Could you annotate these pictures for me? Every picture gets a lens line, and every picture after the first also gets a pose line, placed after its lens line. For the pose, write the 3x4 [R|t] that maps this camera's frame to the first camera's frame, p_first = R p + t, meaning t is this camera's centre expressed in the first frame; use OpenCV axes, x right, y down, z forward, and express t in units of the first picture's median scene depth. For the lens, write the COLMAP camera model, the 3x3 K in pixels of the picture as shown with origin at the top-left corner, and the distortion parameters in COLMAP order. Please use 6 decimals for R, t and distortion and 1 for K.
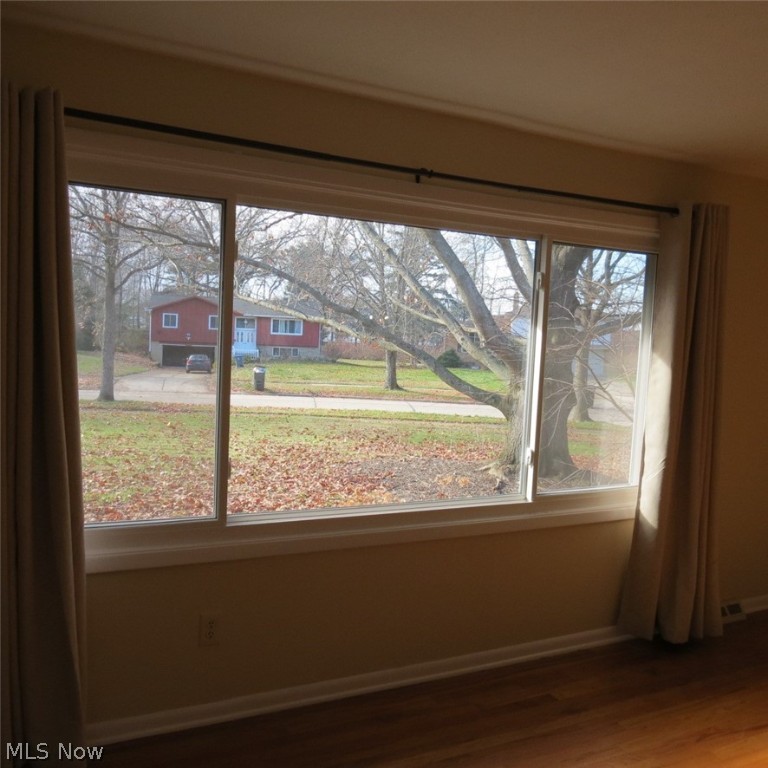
lens RADIAL K [[724.5, 0, 386.5], [0, 724.5, 385.5], [0, 0, 1]] dist [-0.038158, 0.013031]
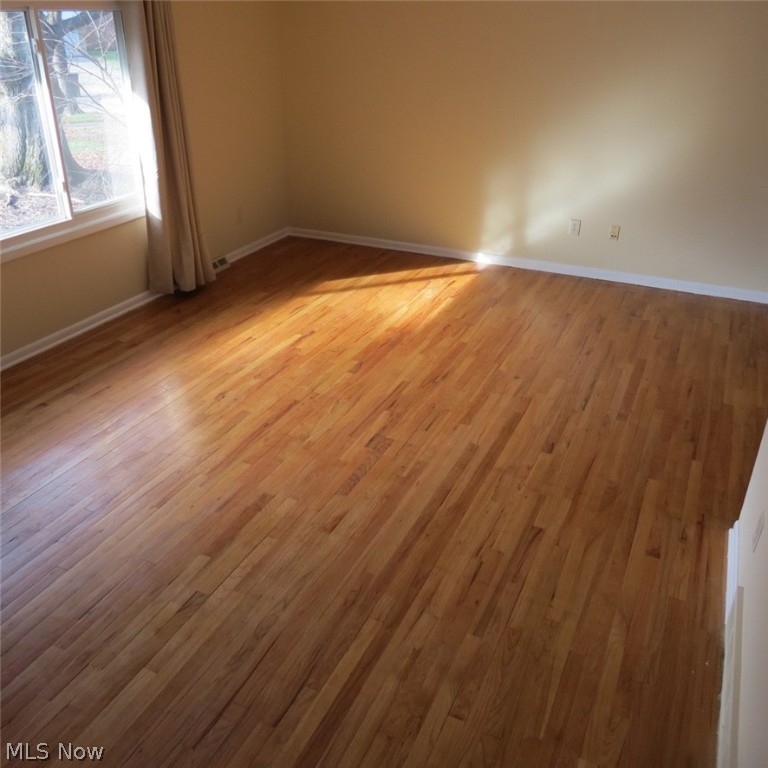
lens RADIAL K [[724.5, 0, 386.5], [0, 724.5, 385.5], [0, 0, 1]] dist [-0.038158, 0.013031]
pose [[0.787282, -0.316991, 0.528869, -0.146215], [0.067744, 0.897005, 0.436799, -0.107991], [-0.612860, -0.308056, 0.727670, -0.449860]]
